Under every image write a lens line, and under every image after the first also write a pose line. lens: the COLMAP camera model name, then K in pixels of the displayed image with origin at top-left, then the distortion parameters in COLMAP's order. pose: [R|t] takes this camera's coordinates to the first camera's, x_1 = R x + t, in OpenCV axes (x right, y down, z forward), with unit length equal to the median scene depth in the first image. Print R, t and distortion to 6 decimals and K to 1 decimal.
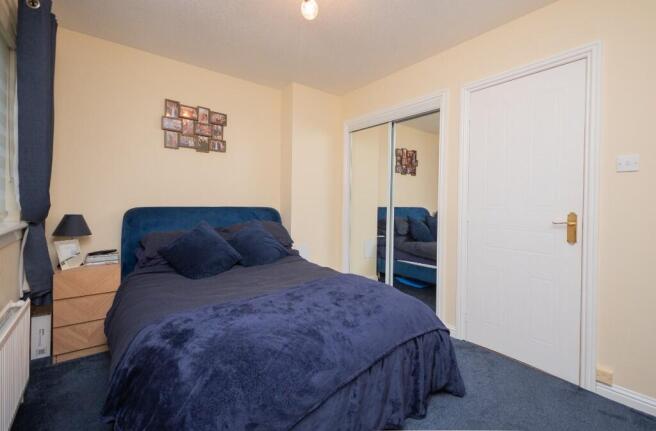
lens RADIAL K [[292.5, 0, 328.0], [0, 292.5, 215.5], [0, 0, 1]] dist [-0.000344, 0.000036]
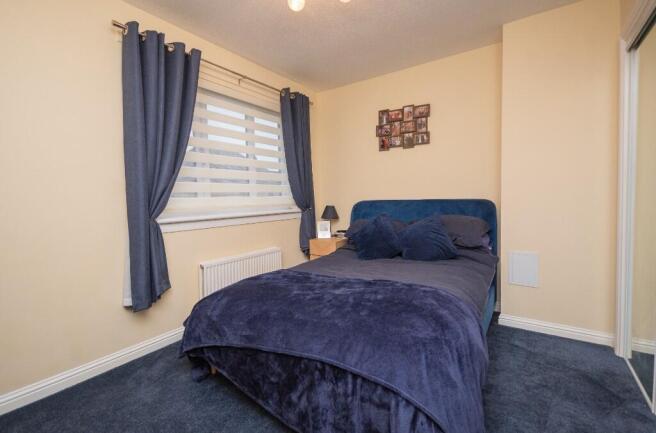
lens RADIAL K [[289.2, 0, 328.0], [0, 289.2, 216.5], [0, 0, 1]] dist [0.001301, 0.000076]
pose [[0.287285, 0.035780, -0.957176, 0.511559], [-0.022066, 0.999284, 0.030731, 0.006562], [0.957591, 0.012293, 0.287869, 0.424654]]
